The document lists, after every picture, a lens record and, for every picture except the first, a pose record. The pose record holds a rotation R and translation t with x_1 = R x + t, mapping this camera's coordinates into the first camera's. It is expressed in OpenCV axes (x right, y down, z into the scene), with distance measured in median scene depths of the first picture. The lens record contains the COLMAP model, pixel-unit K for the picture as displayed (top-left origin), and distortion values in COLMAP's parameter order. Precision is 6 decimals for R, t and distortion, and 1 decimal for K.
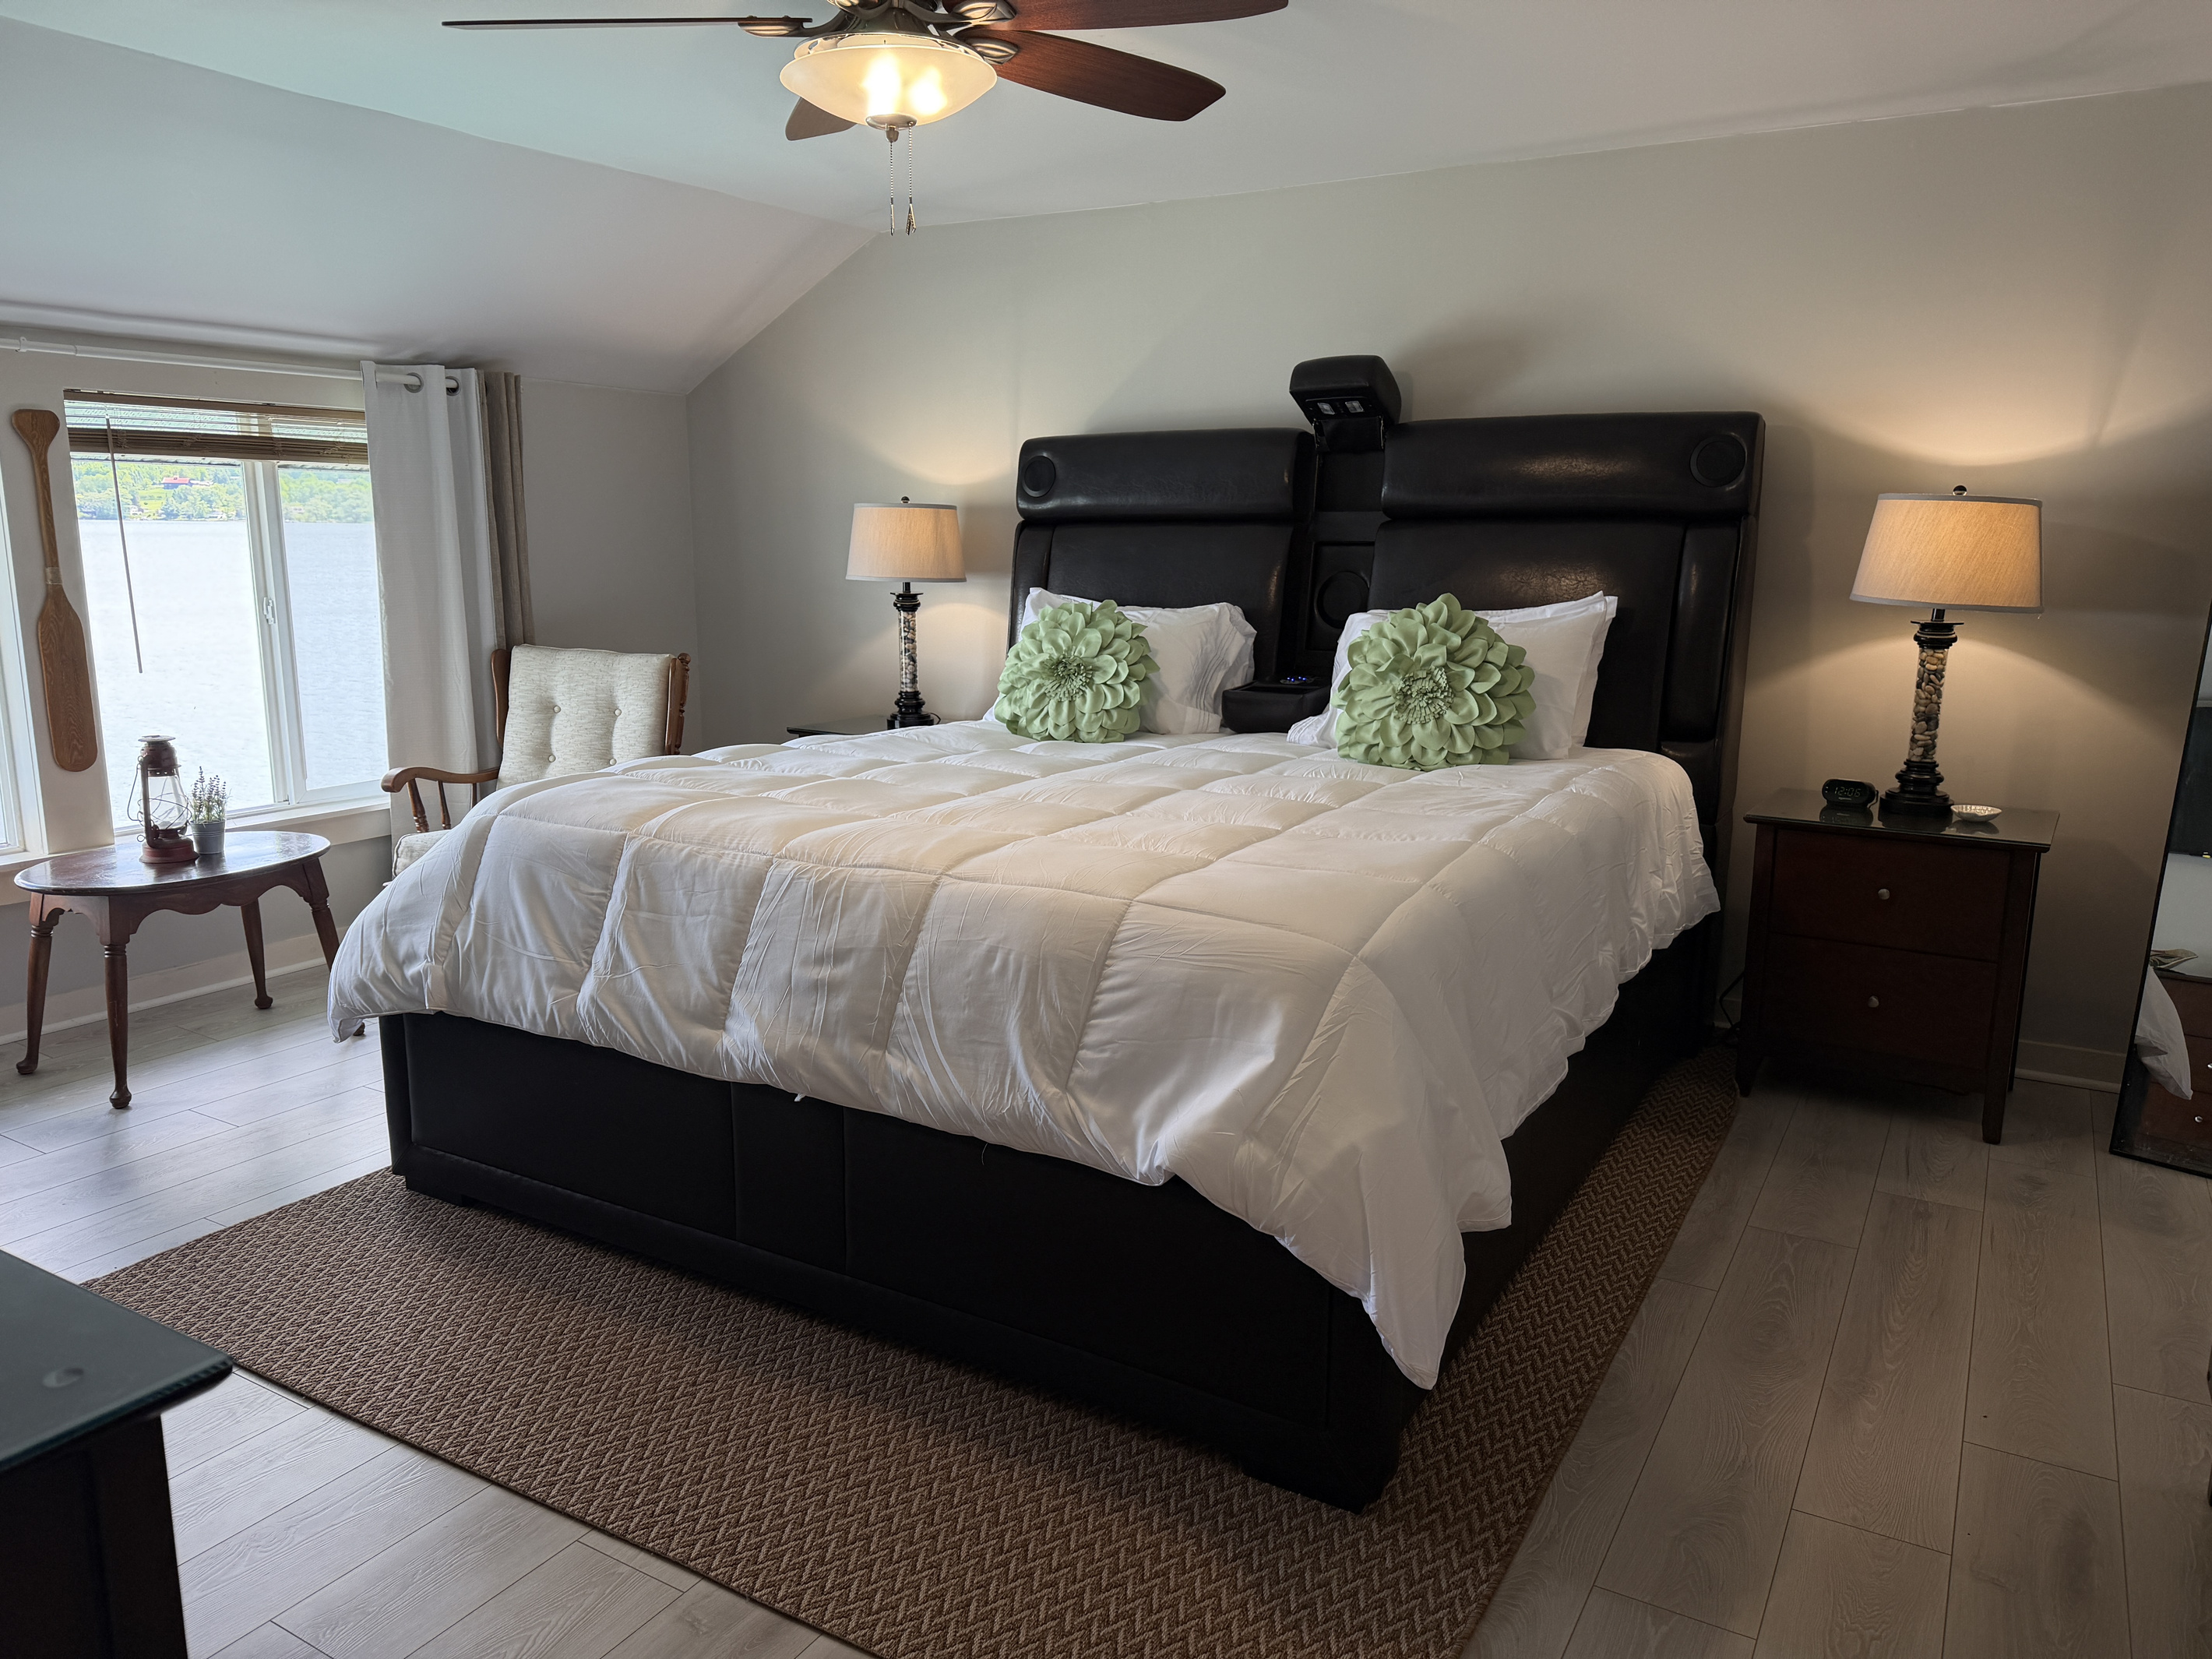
lens RADIAL K [[1558.7, 0, 1095.9], [0, 1558.7, 830.7], [0, 0, 1]] dist [0.017754, -0.026147]
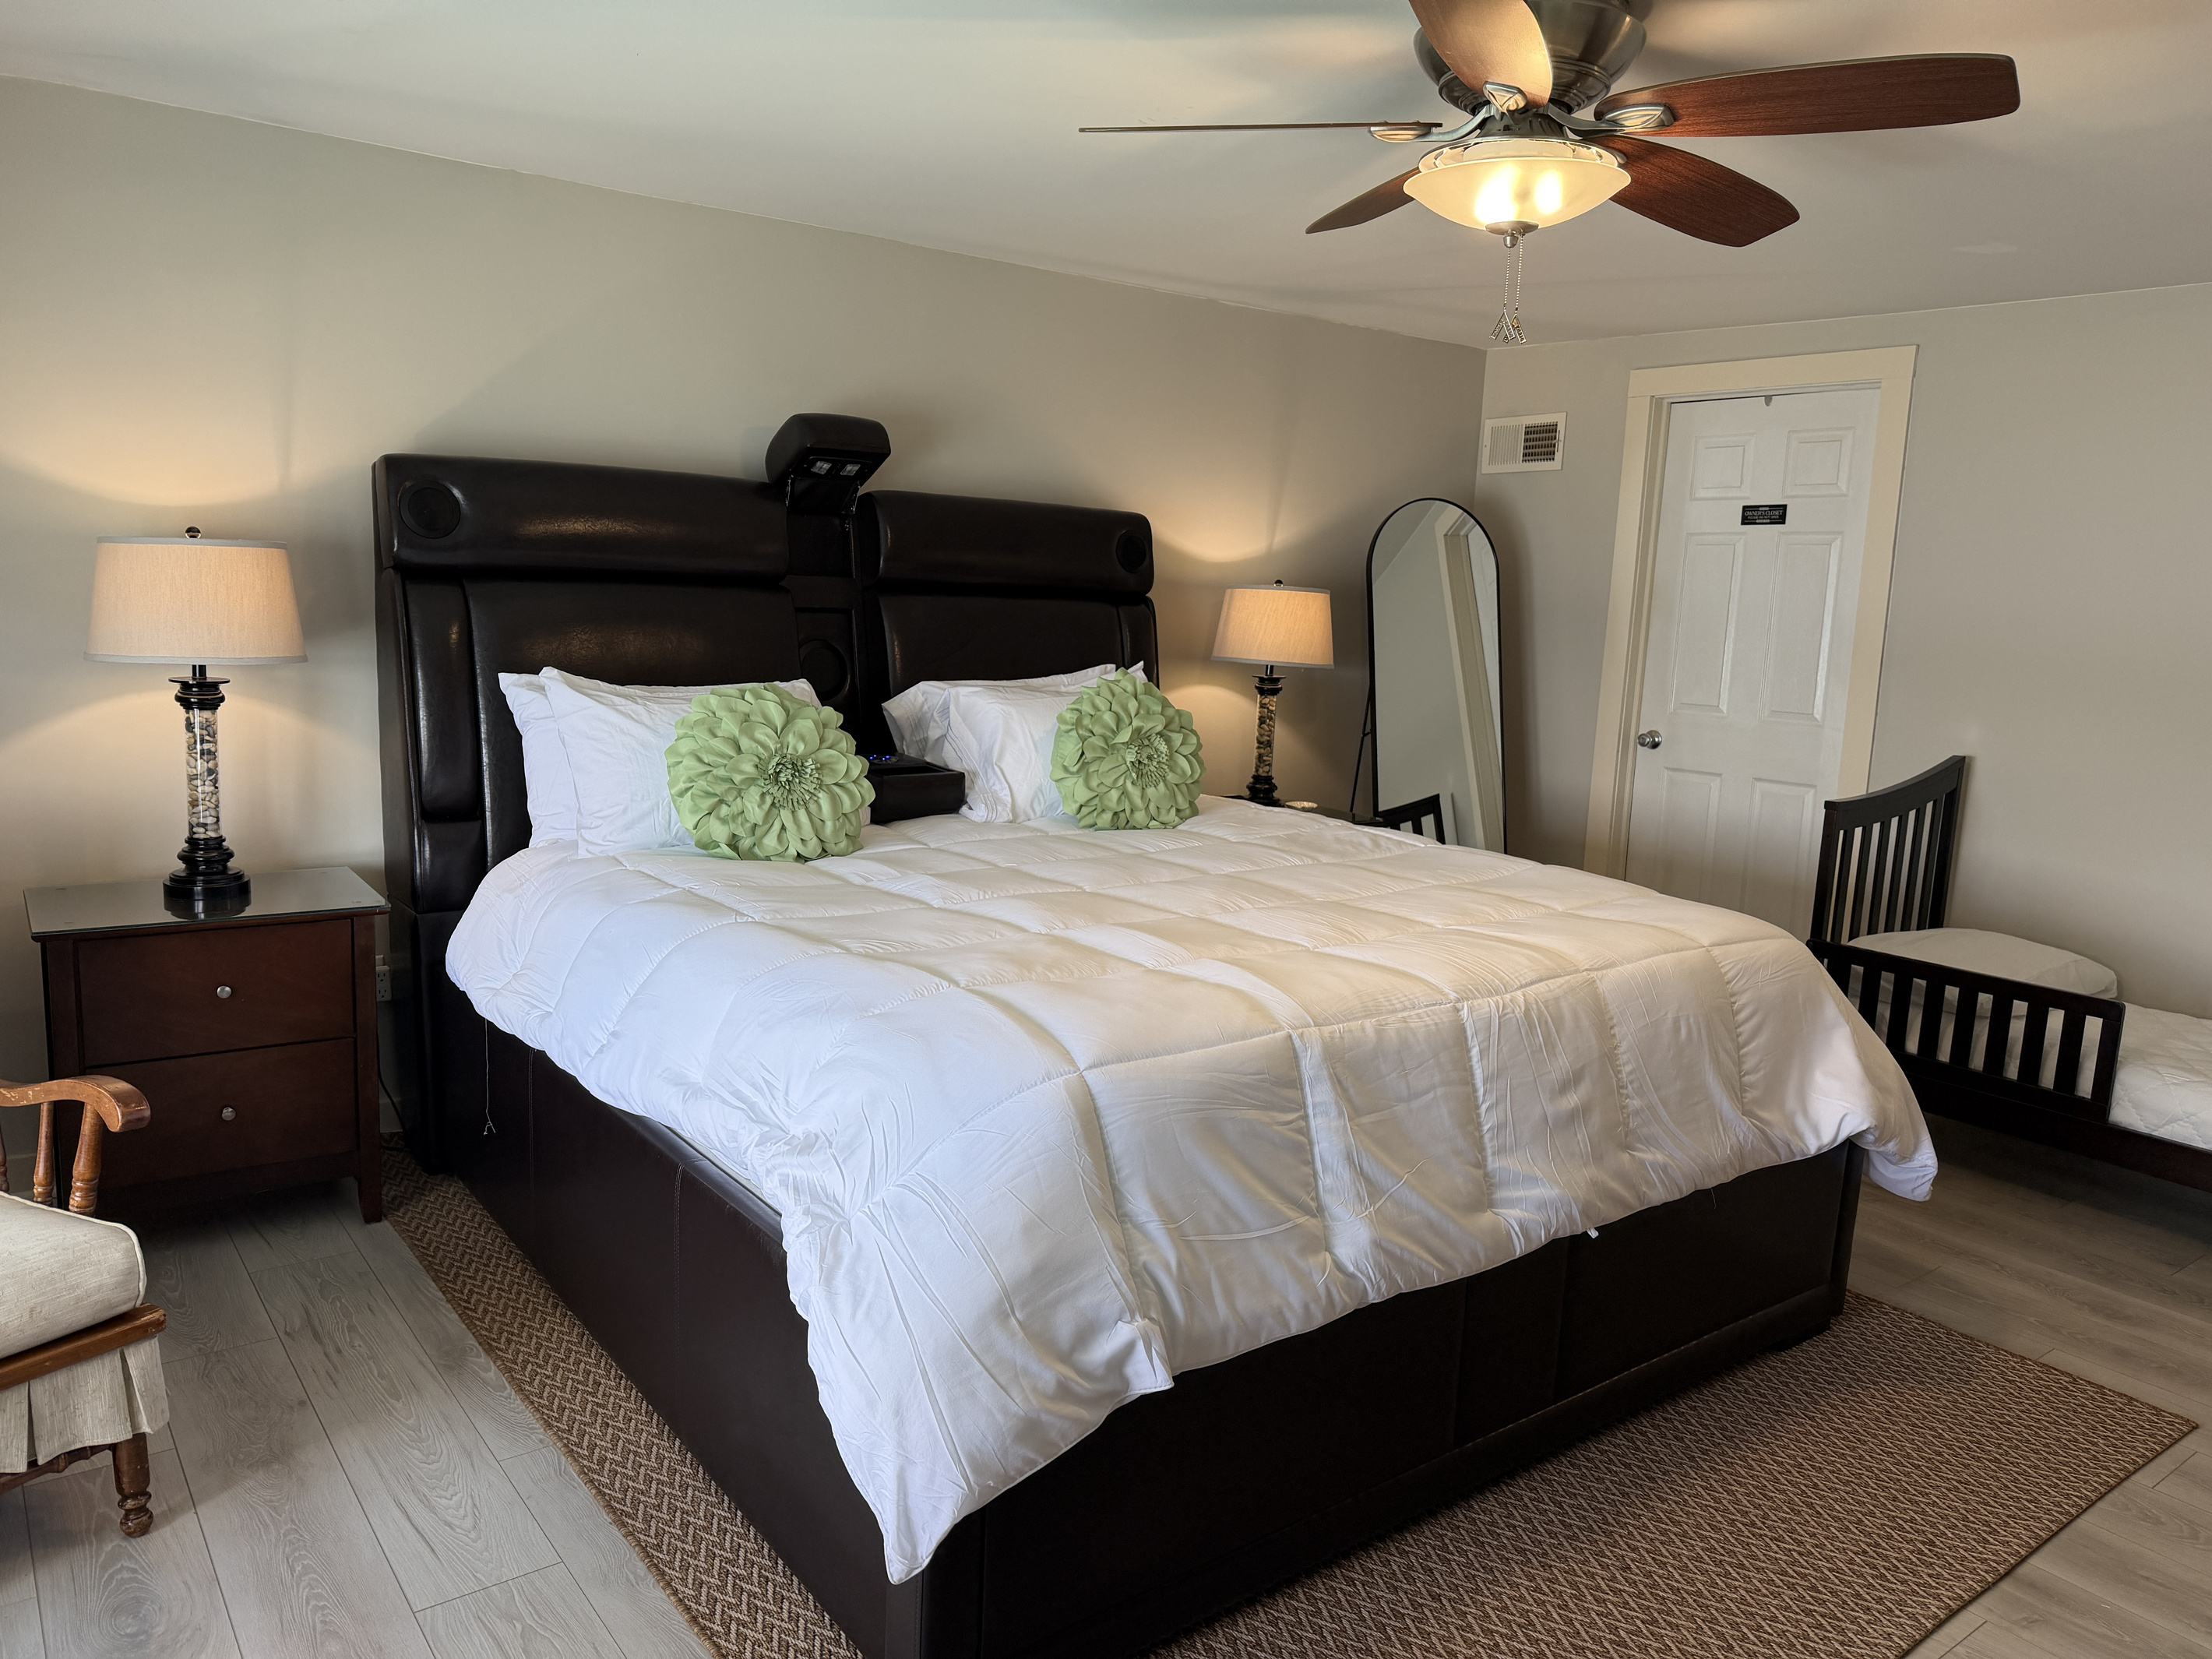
lens RADIAL K [[1558.7, 0, 1021.6], [0, 1558.7, 830.9], [0, 0, 1]] dist [0.017754, -0.026147]
pose [[0.402617, -0.134699, 0.905404, -0.826969], [0.140621, 0.986474, 0.084229, -0.143296], [-0.904503, 0.093407, 0.416113, 0.633198]]
